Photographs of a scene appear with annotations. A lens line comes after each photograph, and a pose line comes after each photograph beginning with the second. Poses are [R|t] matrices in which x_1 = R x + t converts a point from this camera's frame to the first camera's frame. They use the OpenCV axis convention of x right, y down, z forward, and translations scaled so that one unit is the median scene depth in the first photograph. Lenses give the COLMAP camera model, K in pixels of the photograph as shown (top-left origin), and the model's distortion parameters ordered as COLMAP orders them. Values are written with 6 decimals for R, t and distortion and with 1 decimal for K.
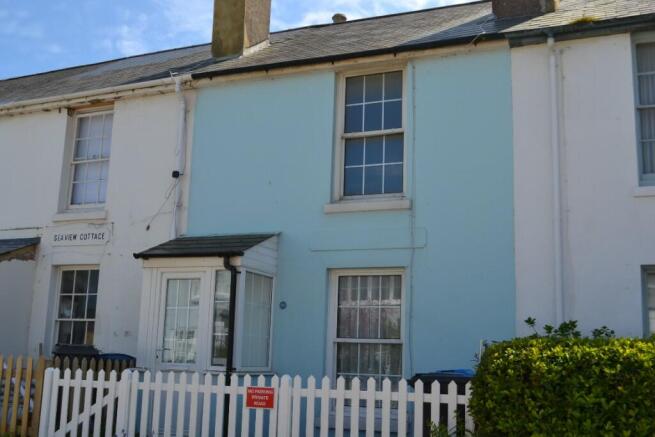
lens RADIAL K [[691.5, 0, 327.6], [0, 691.5, 222.7], [0, 0, 1]] dist [-0.052314, 0.000000]
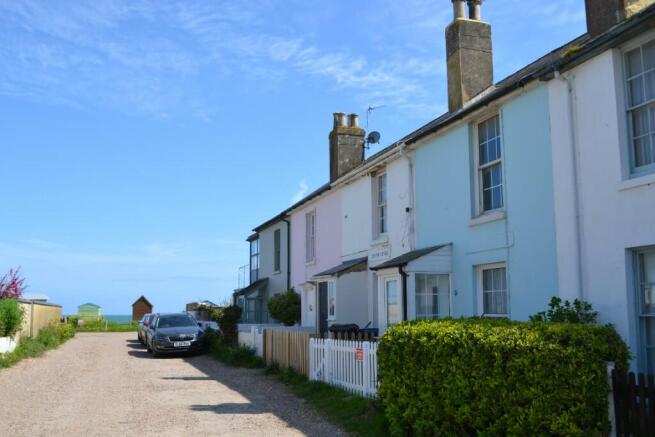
lens RADIAL K [[641.0, 0, 326.9], [0, 641.0, 217.2], [0, 0, 1]] dist [-0.119099, 0.000000]
pose [[0.659104, -0.143328, -0.738267, 0.766467], [0.168684, 0.984834, -0.040600, -0.028751], [0.732890, -0.097774, 0.673285, -0.092549]]
